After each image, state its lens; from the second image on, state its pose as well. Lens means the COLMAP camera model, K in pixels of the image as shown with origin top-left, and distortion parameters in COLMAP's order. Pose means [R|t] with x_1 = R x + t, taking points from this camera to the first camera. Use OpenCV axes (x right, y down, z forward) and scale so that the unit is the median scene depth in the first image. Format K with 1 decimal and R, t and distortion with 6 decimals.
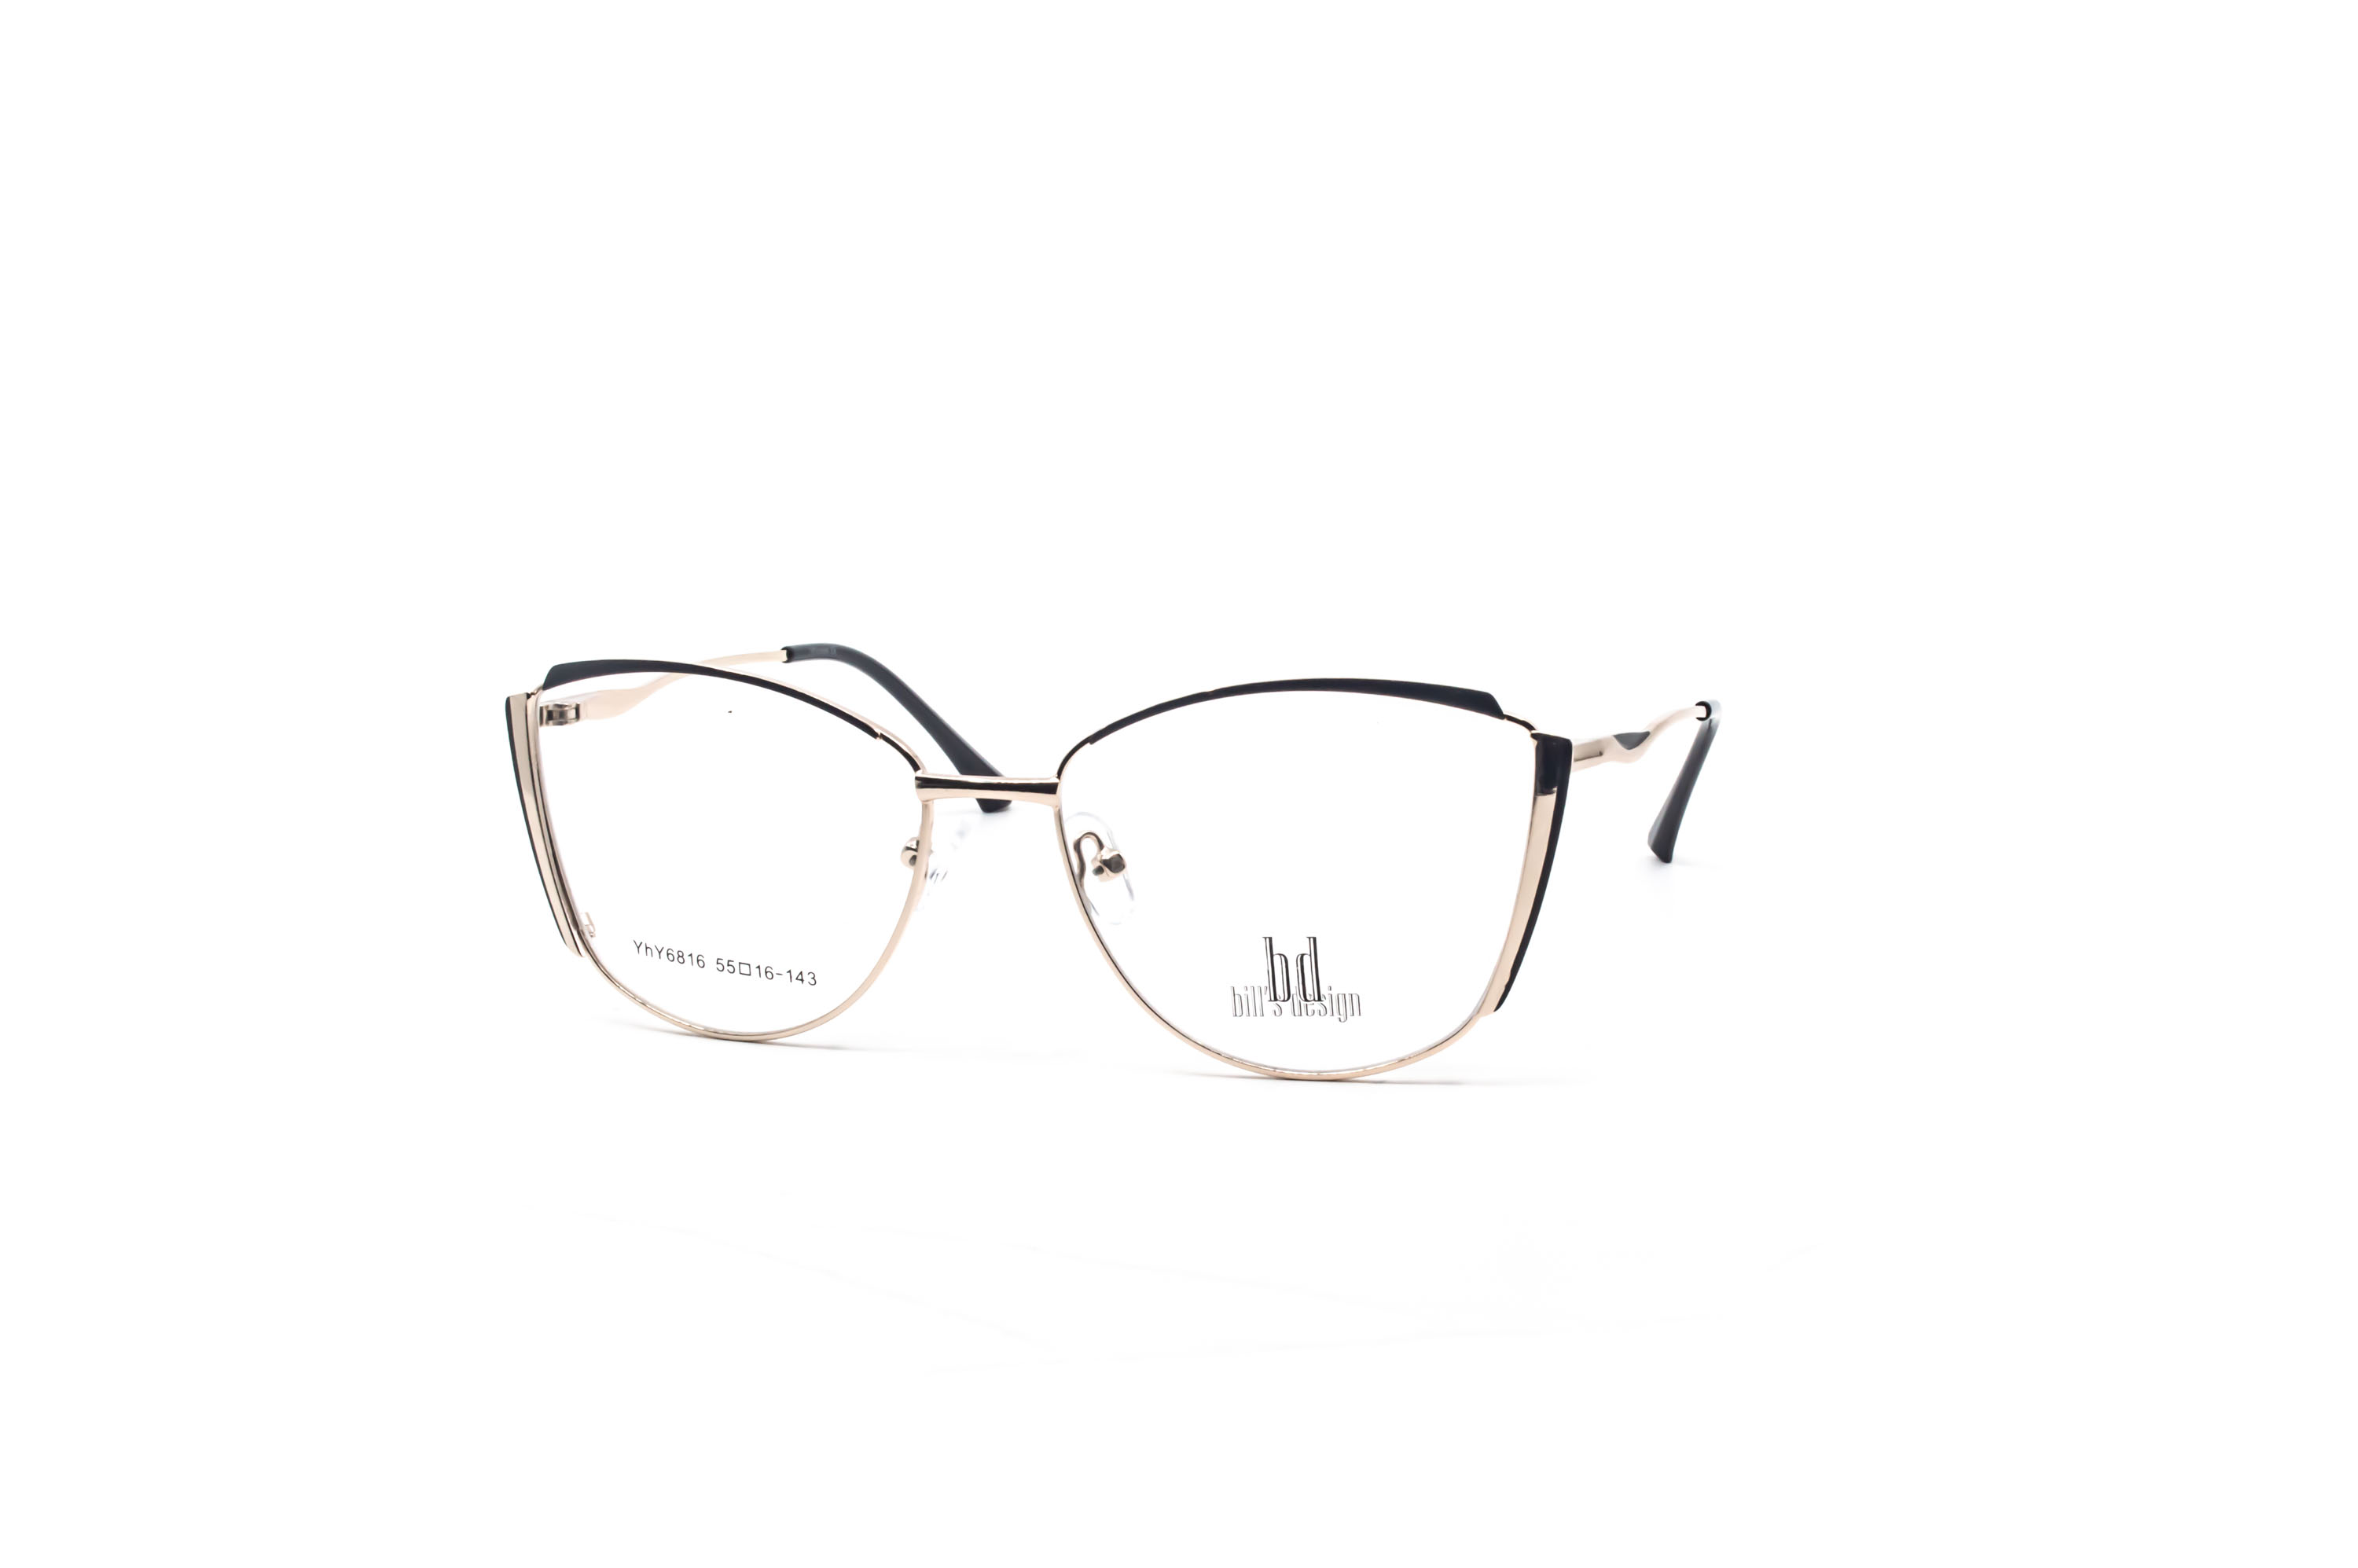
lens RADIAL K [[3017.7, 0, 1172.4], [0, 3017.7, 790.5], [0, 0, 1]] dist [-0.045381, 0.000000]
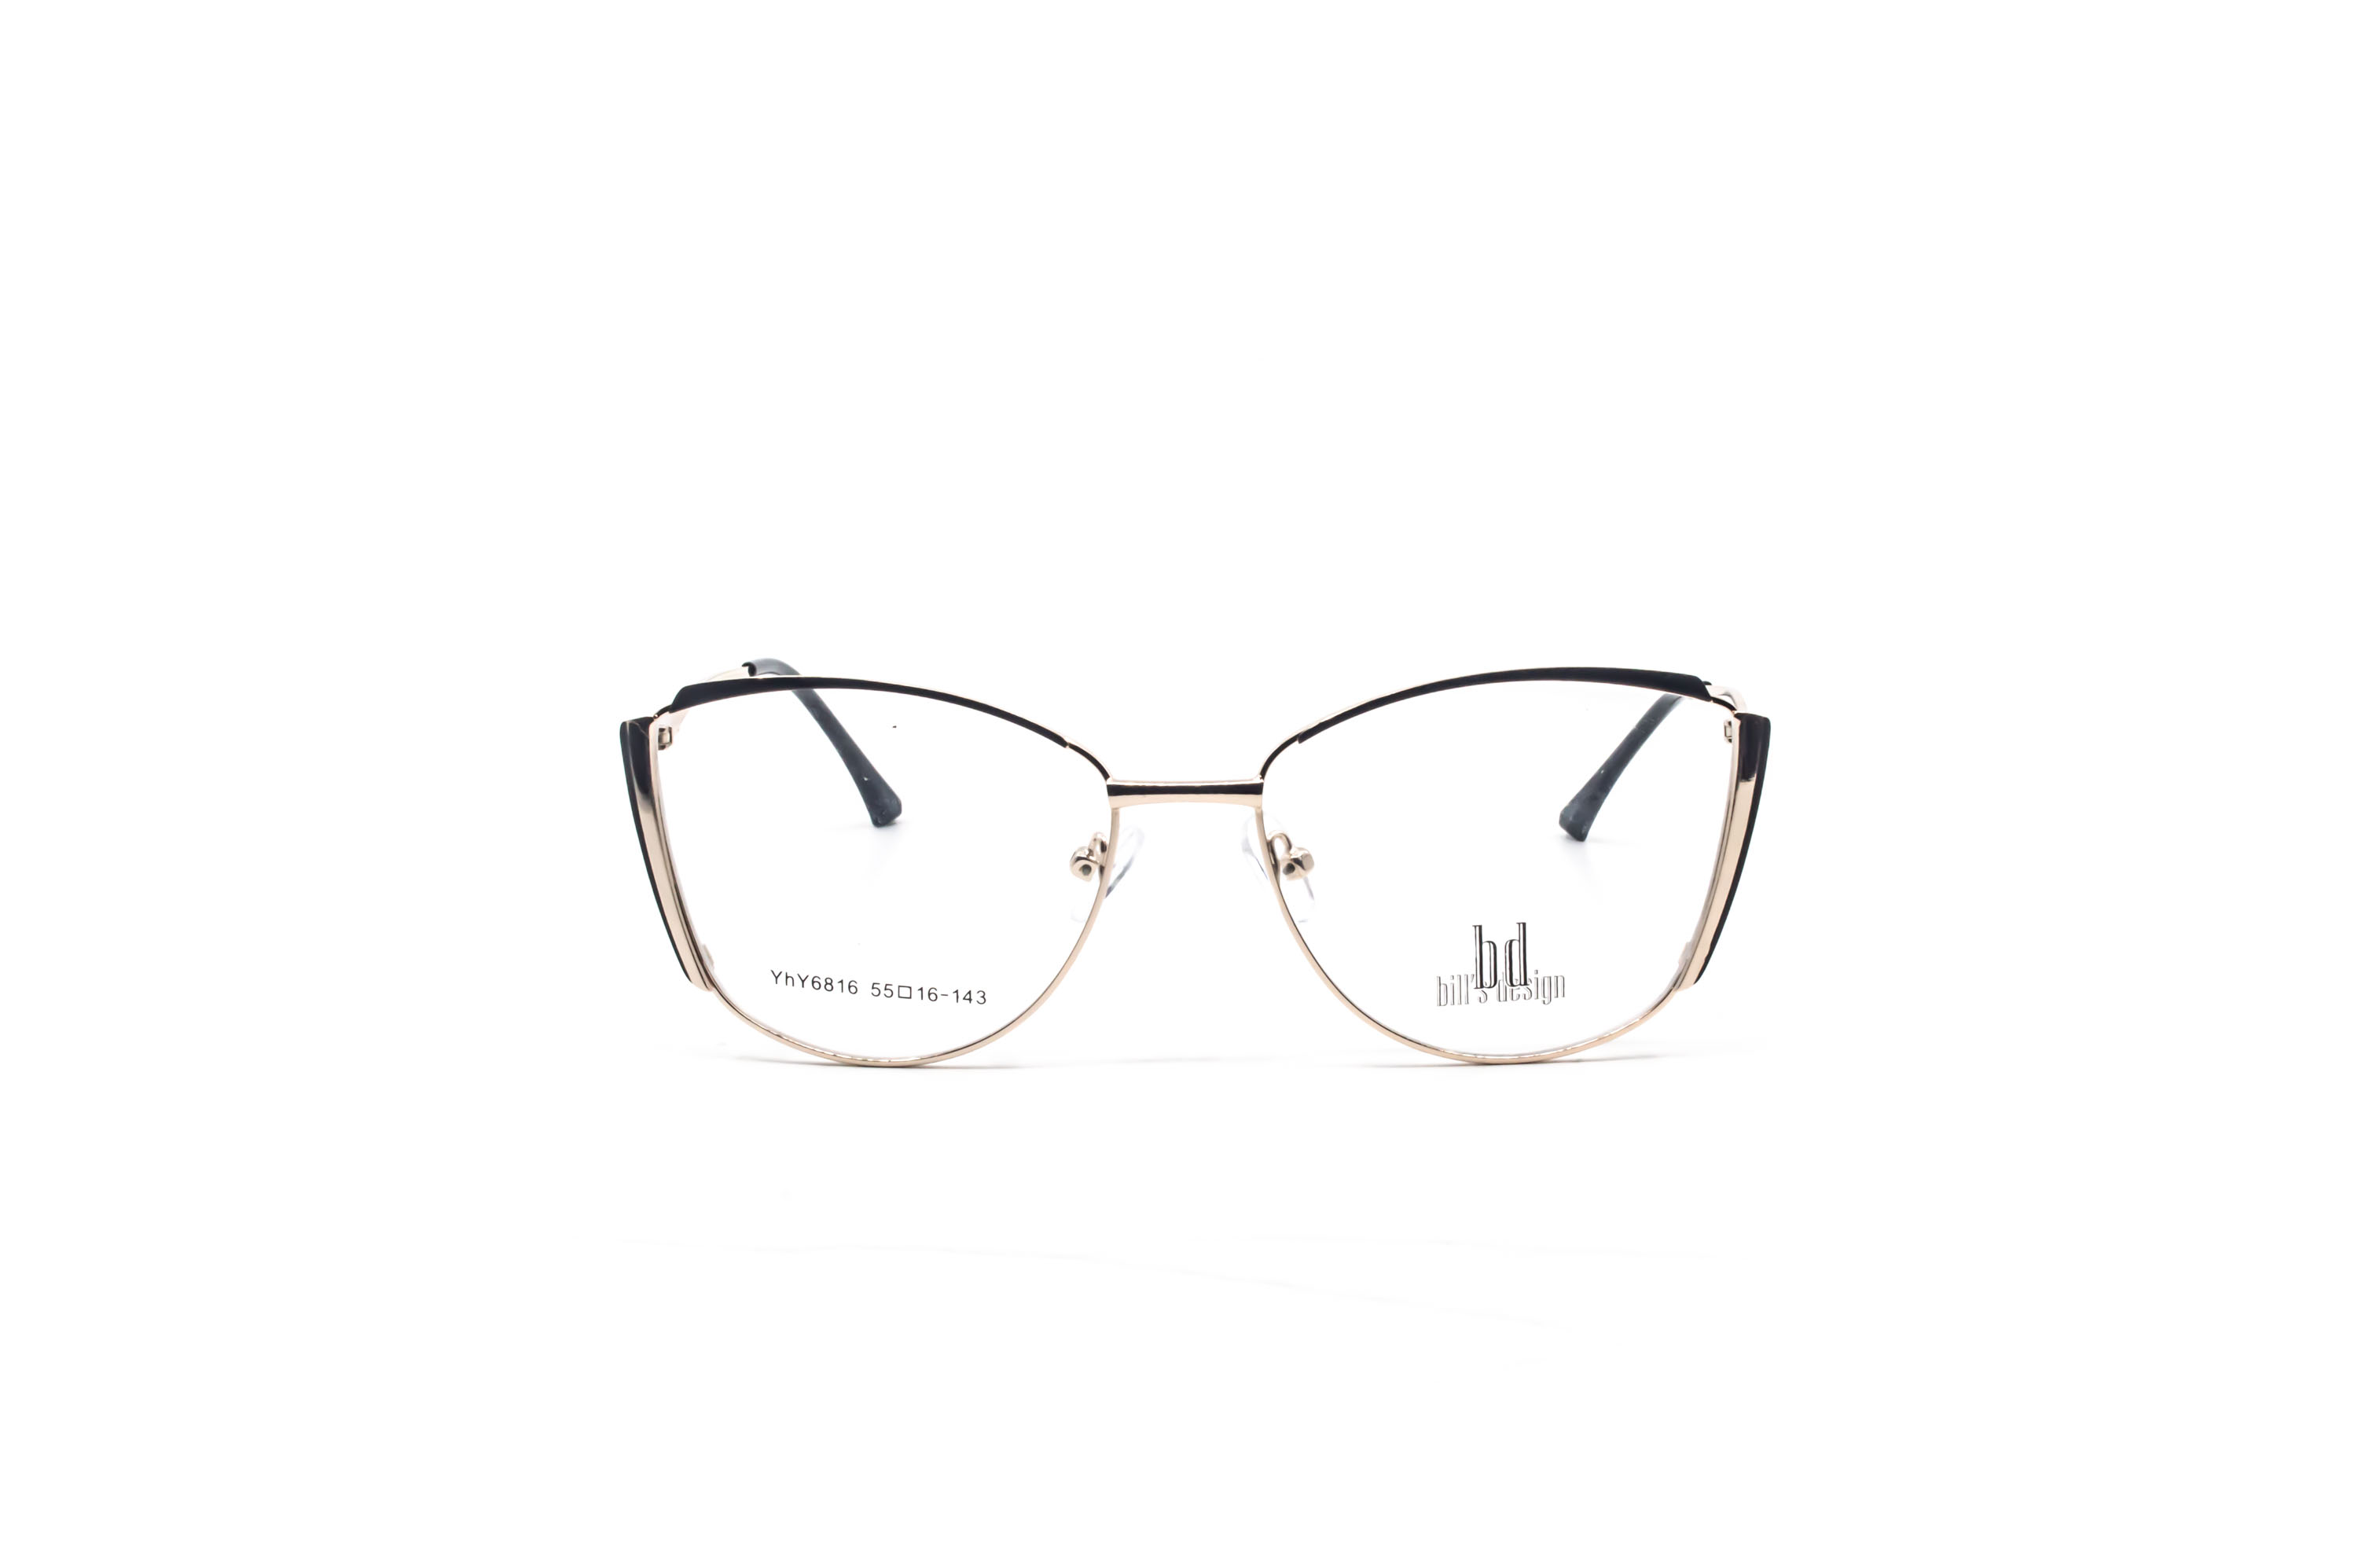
lens RADIAL K [[3017.7, 0, 1238.6], [0, 3017.7, 746.3], [0, 0, 1]] dist [-0.045381, 0.000000]
pose [[0.965411, -0.044891, 0.256839, -0.298509], [0.047809, 0.998843, -0.005128, -0.009887], [-0.256312, 0.017230, 0.966440, 0.040254]]
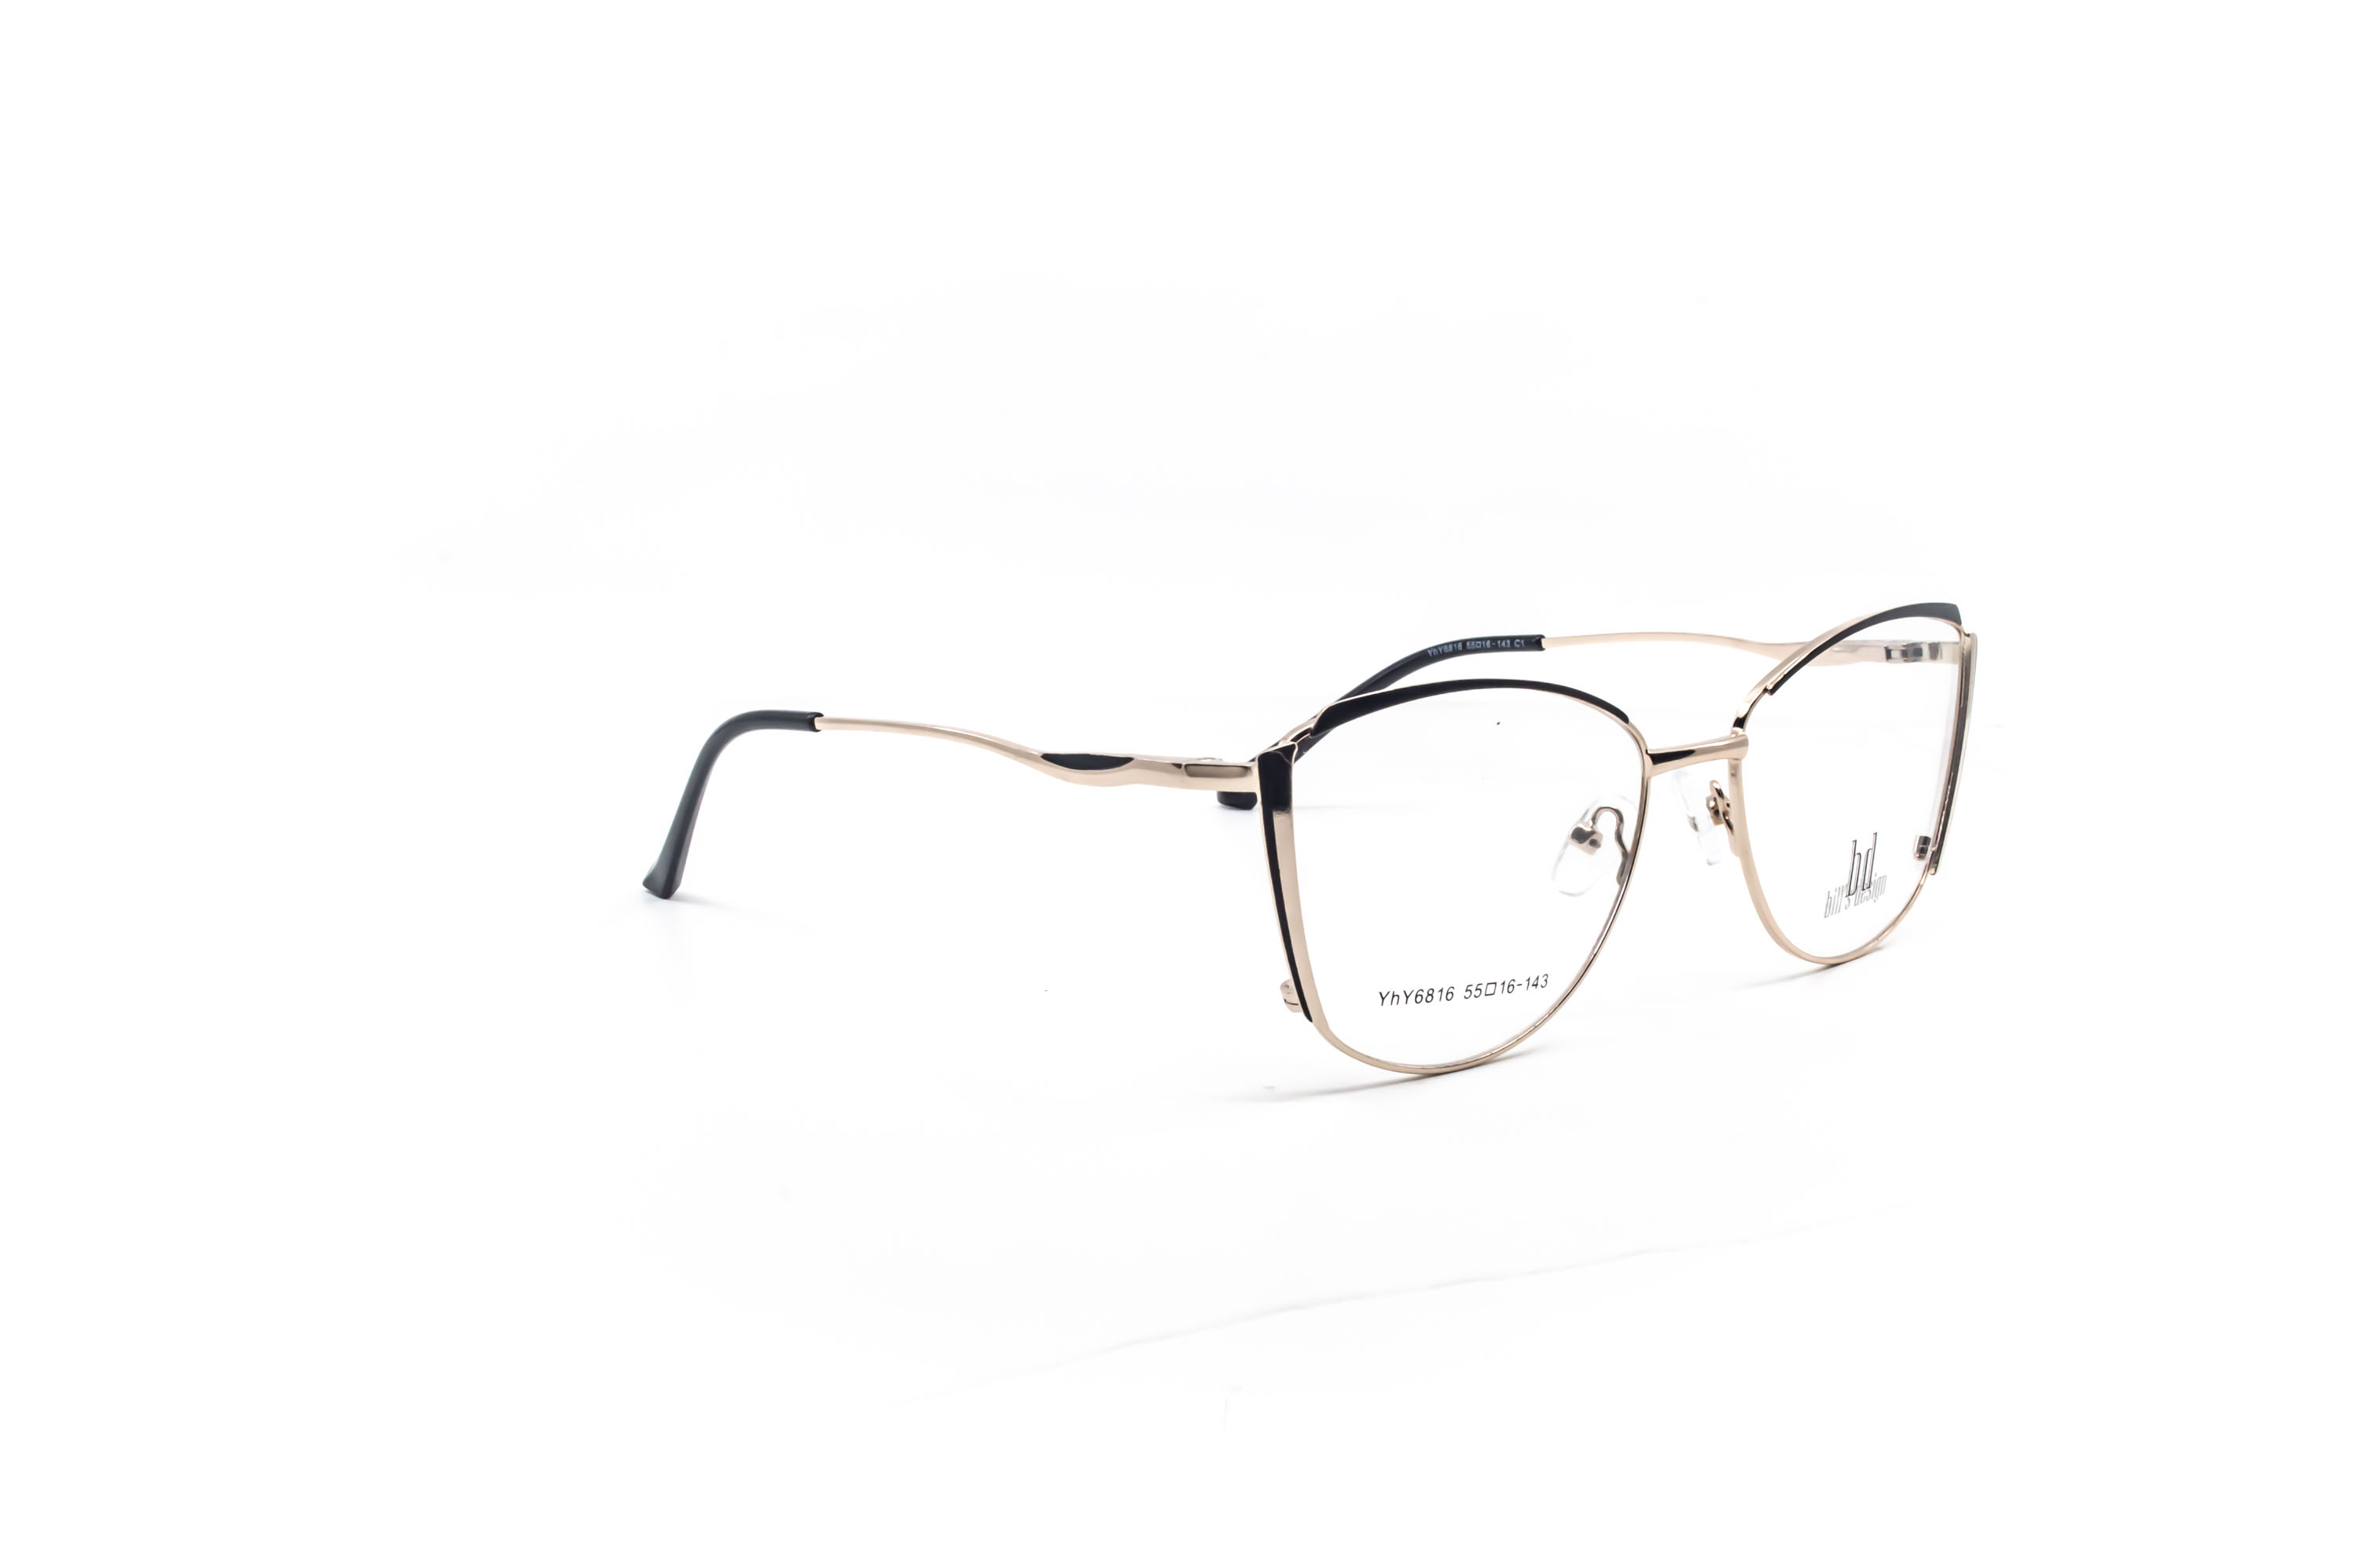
lens RADIAL K [[3017.7, 0, 1180.1], [0, 3017.7, 783.4], [0, 0, 1]] dist [-0.045381, 0.000000]
pose [[0.513605, -0.144249, 0.845814, -1.055992], [0.169707, 0.983371, 0.064657, -0.089692], [-0.841076, 0.110332, 0.529545, 0.595153]]
